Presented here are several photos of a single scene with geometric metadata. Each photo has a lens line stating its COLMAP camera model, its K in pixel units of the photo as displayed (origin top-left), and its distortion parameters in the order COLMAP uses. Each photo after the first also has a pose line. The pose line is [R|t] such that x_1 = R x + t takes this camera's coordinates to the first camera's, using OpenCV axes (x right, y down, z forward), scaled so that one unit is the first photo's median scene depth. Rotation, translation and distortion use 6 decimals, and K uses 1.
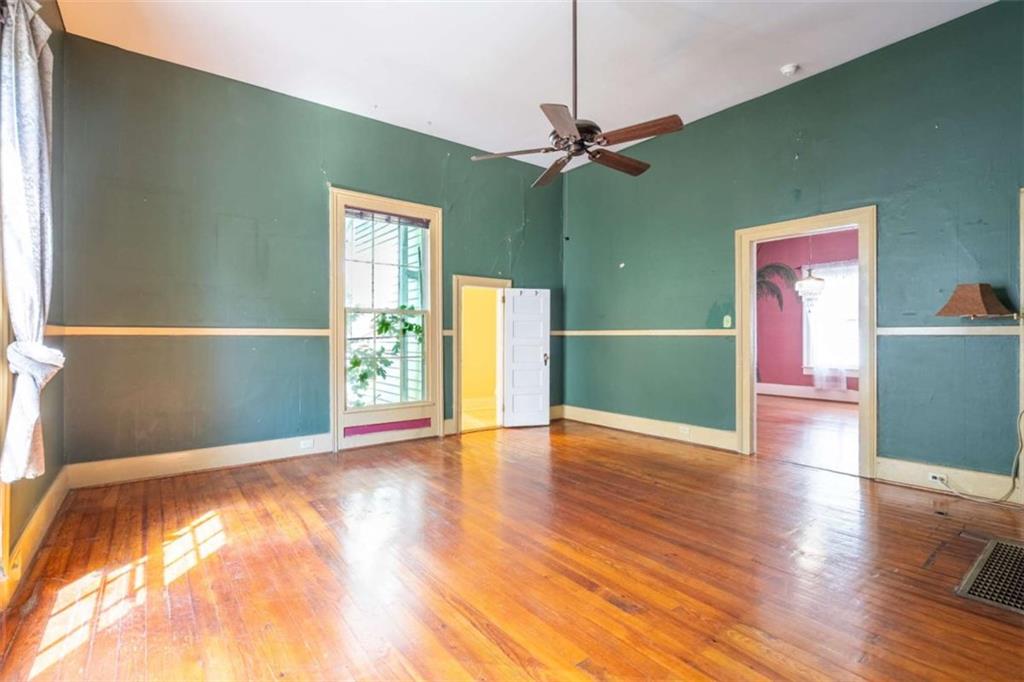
lens RADIAL K [[460.8, 0, 512.0], [0, 460.8, 341.0], [0, 0, 1]] dist [0.000320, -0.000308]
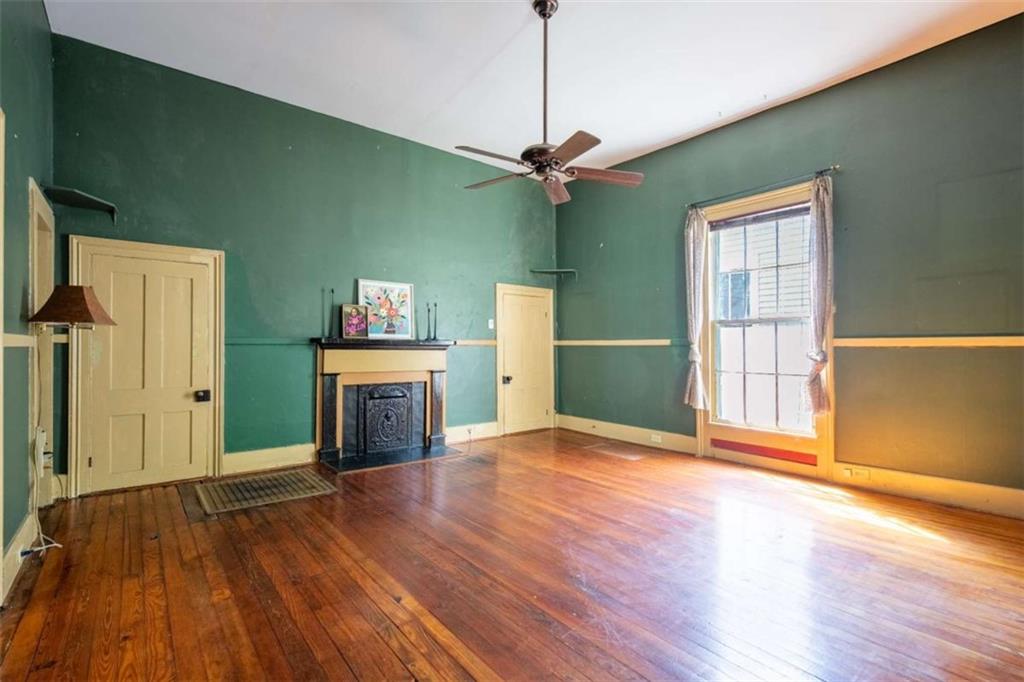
lens RADIAL K [[469.2, 0, 512.0], [0, 469.2, 341.0], [0, 0, 1]] dist [0.000979, 0.000091]
pose [[-0.999929, 0.001269, -0.011857, 0.212651], [0.001302, 0.999995, -0.002741, -0.023985], [0.011854, -0.002756, -0.999926, 1.914421]]
